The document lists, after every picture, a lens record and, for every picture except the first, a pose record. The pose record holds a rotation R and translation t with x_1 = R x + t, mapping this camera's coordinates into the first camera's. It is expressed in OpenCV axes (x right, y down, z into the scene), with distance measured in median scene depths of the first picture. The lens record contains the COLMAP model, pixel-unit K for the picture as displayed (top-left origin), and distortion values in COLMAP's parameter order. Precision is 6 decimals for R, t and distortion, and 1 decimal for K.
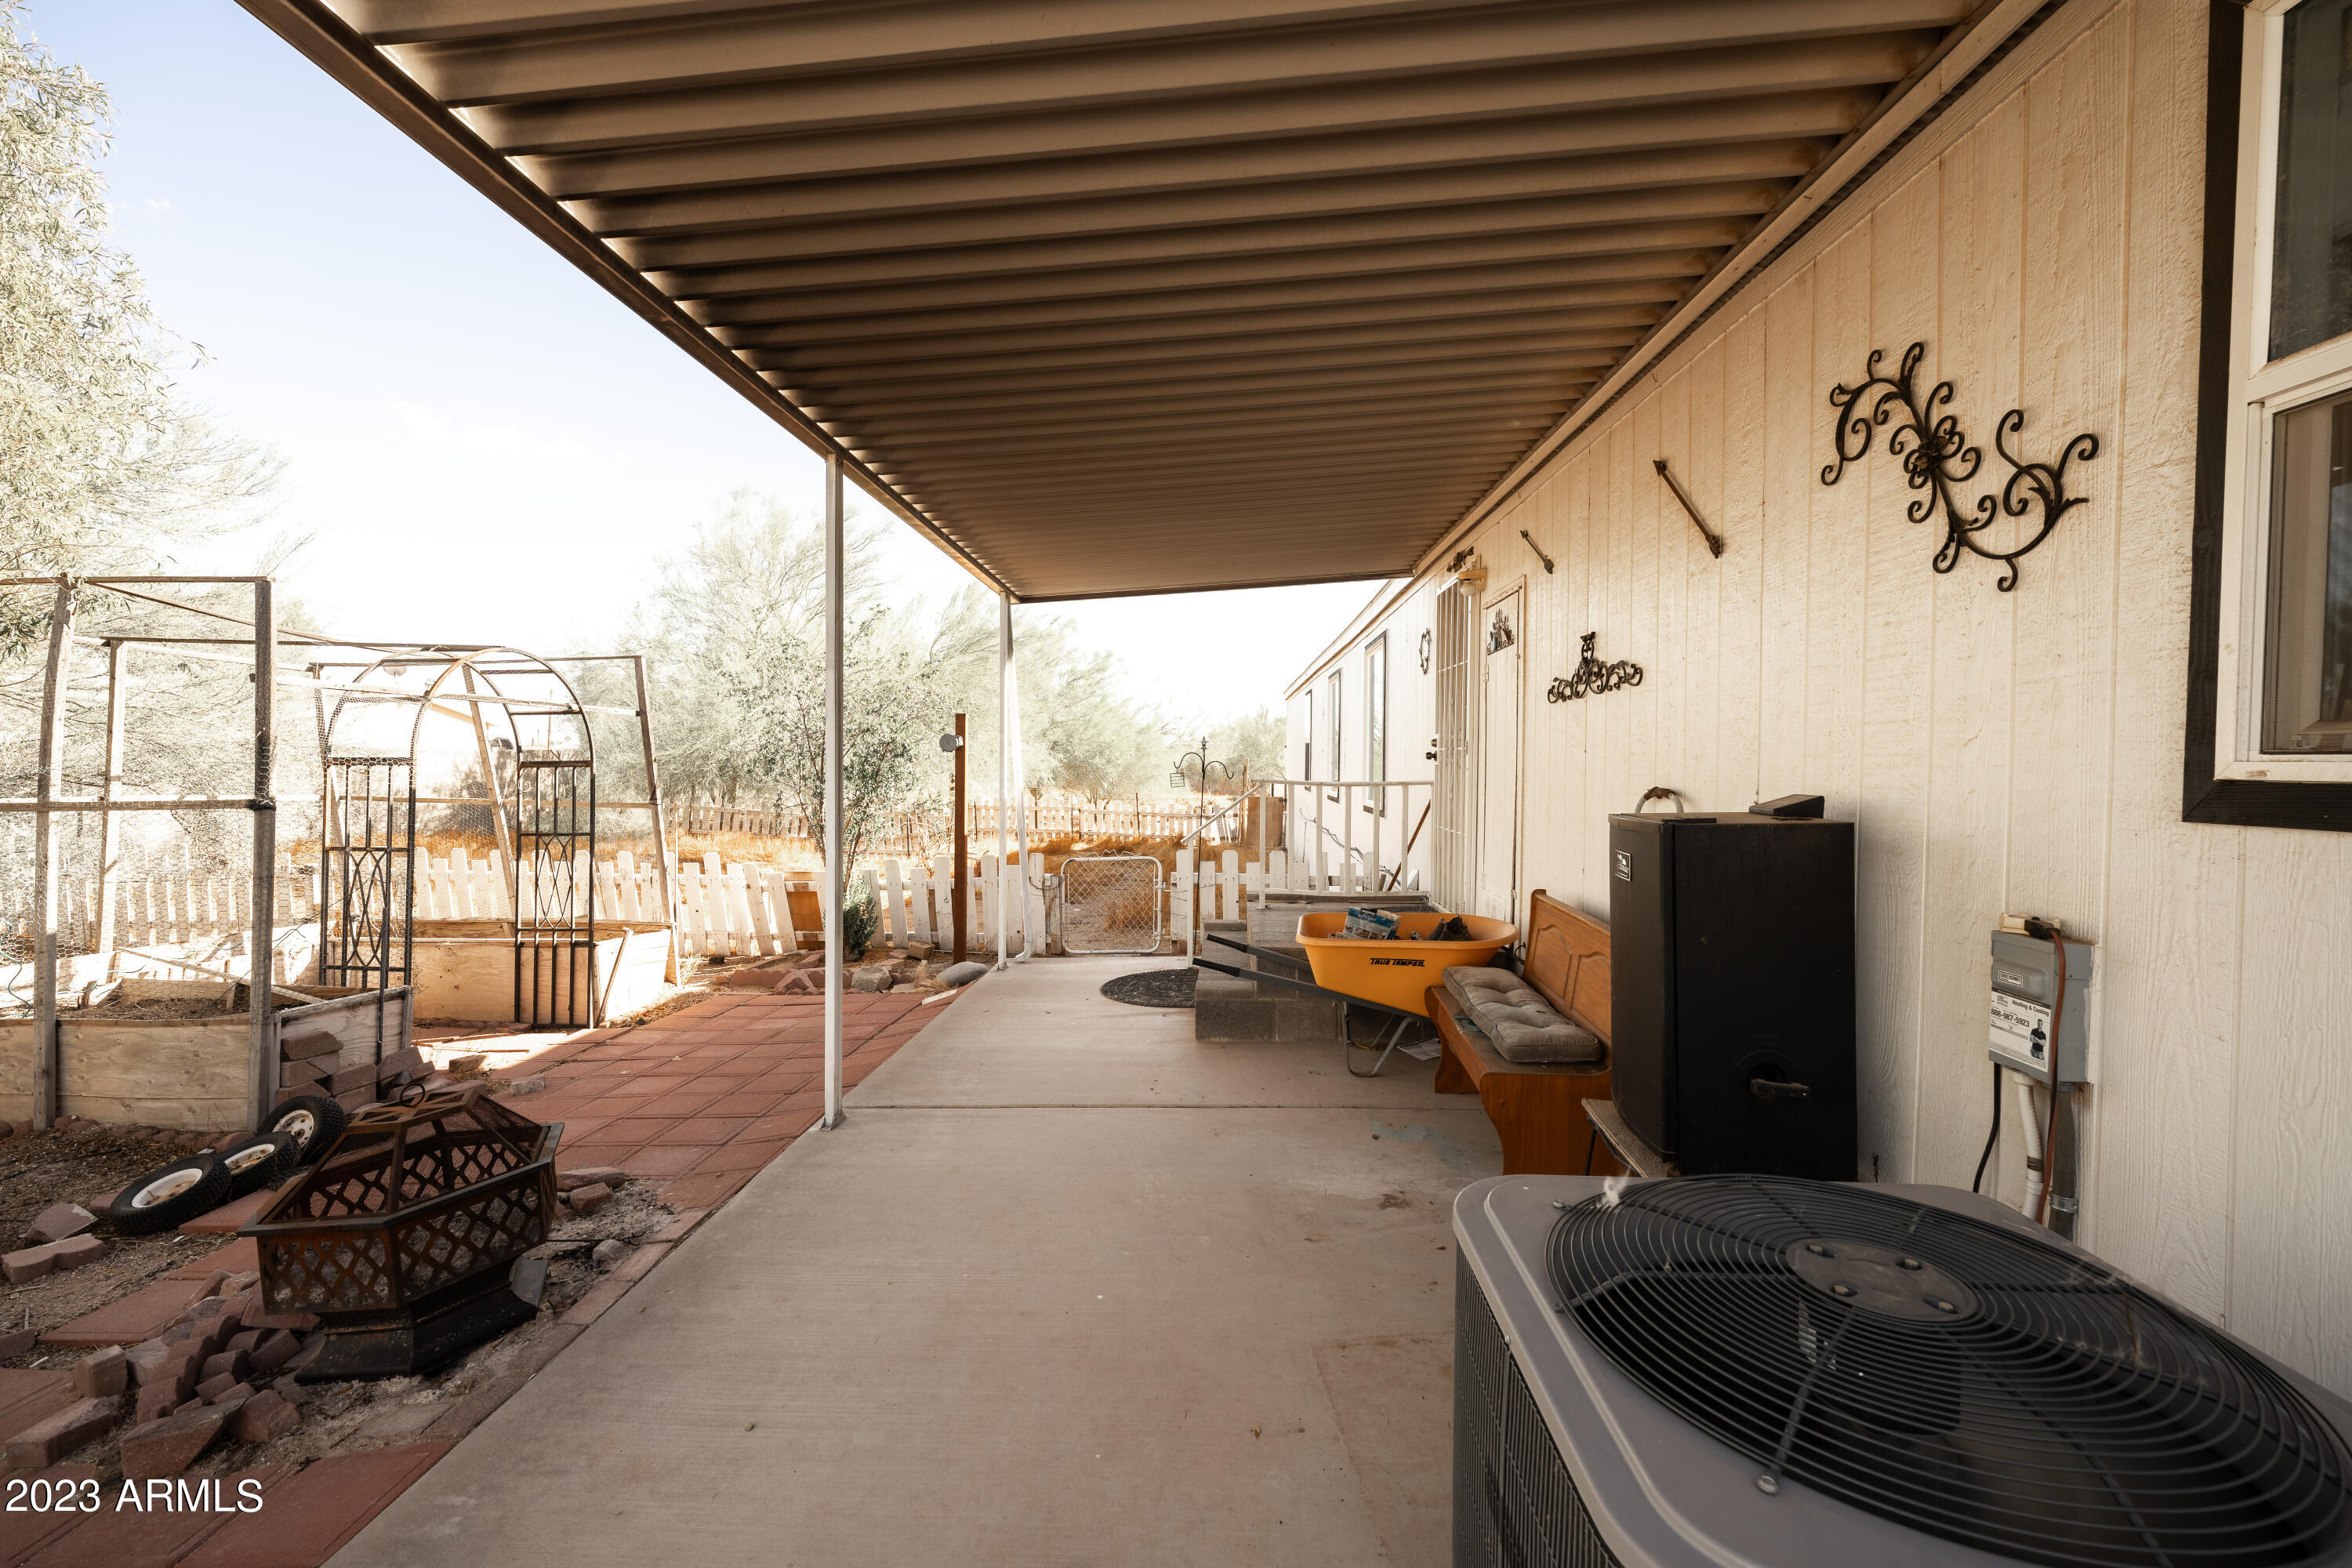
lens RADIAL K [[948.5, 0, 1171.6], [0, 948.5, 769.7], [0, 0, 1]] dist [0.000726, -0.000085]
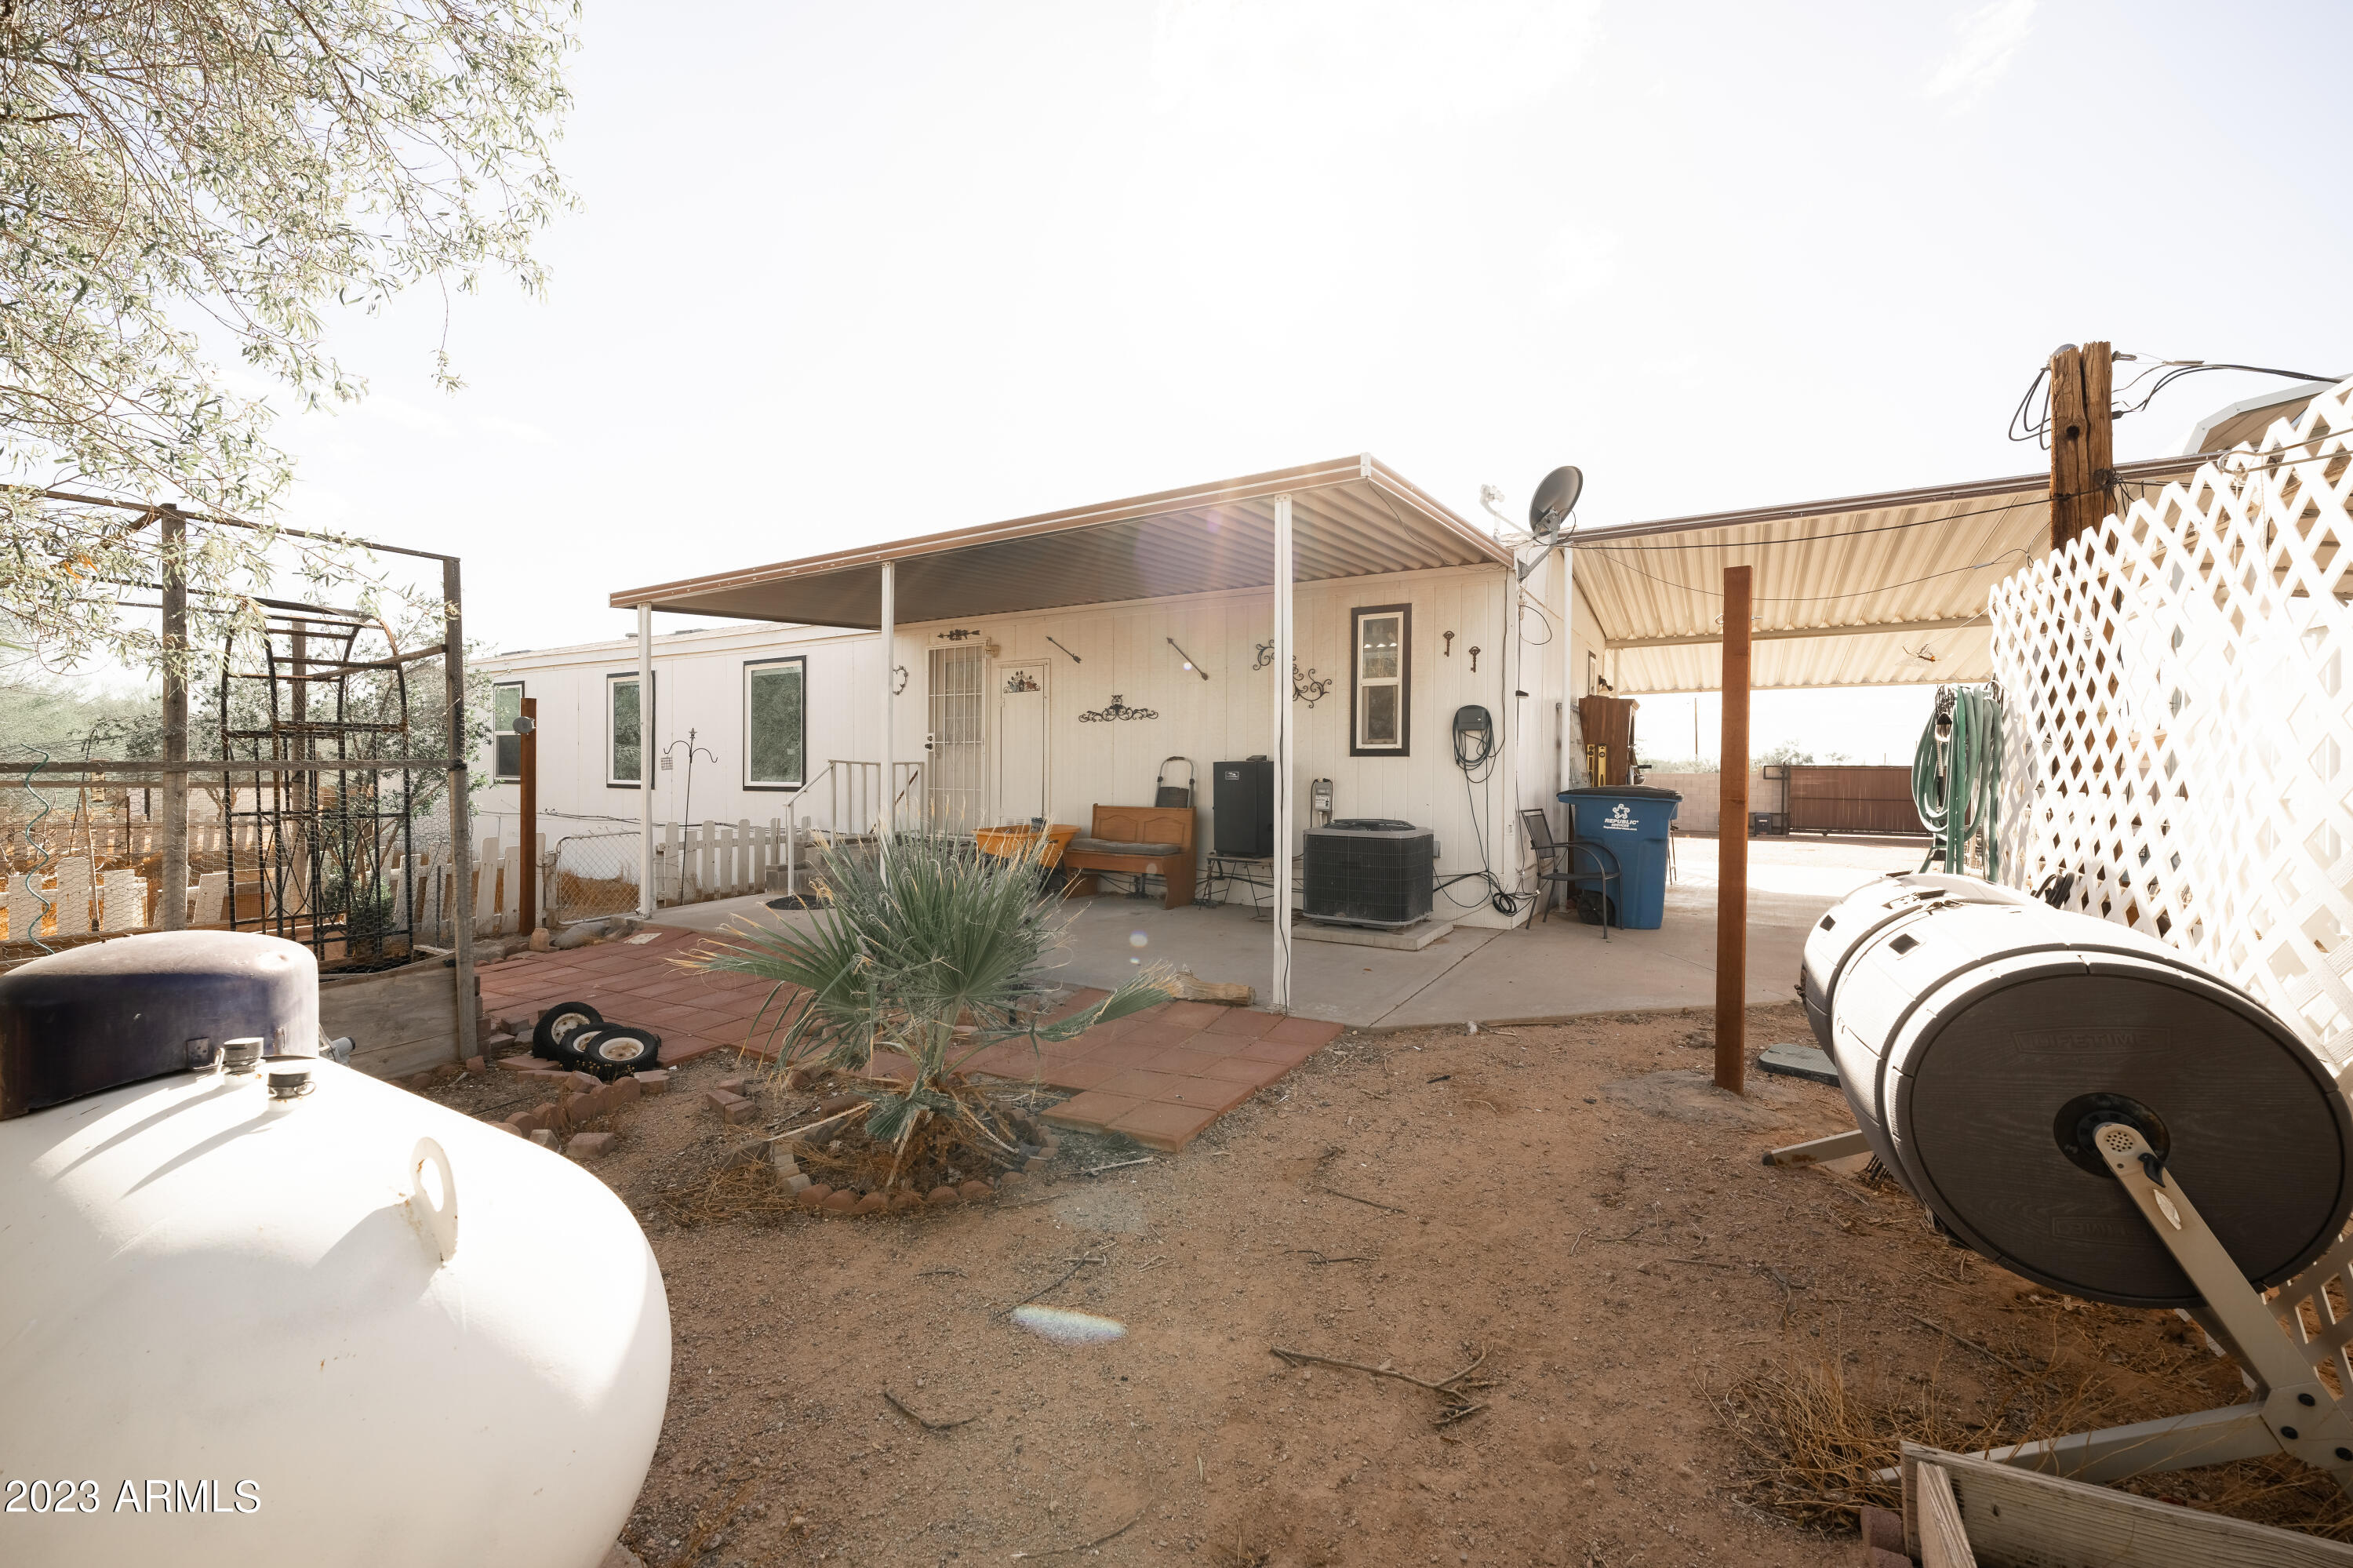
lens RADIAL K [[948.9, 0, 1178.8], [0, 948.9, 780.0], [0, 0, 1]] dist [0.000726, -0.000085]
pose [[0.467844, -0.010578, 0.883748, -1.555448], [0.005609, 0.999944, 0.008999, 0.050086], [-0.883793, 0.000747, 0.467877, -0.253763]]
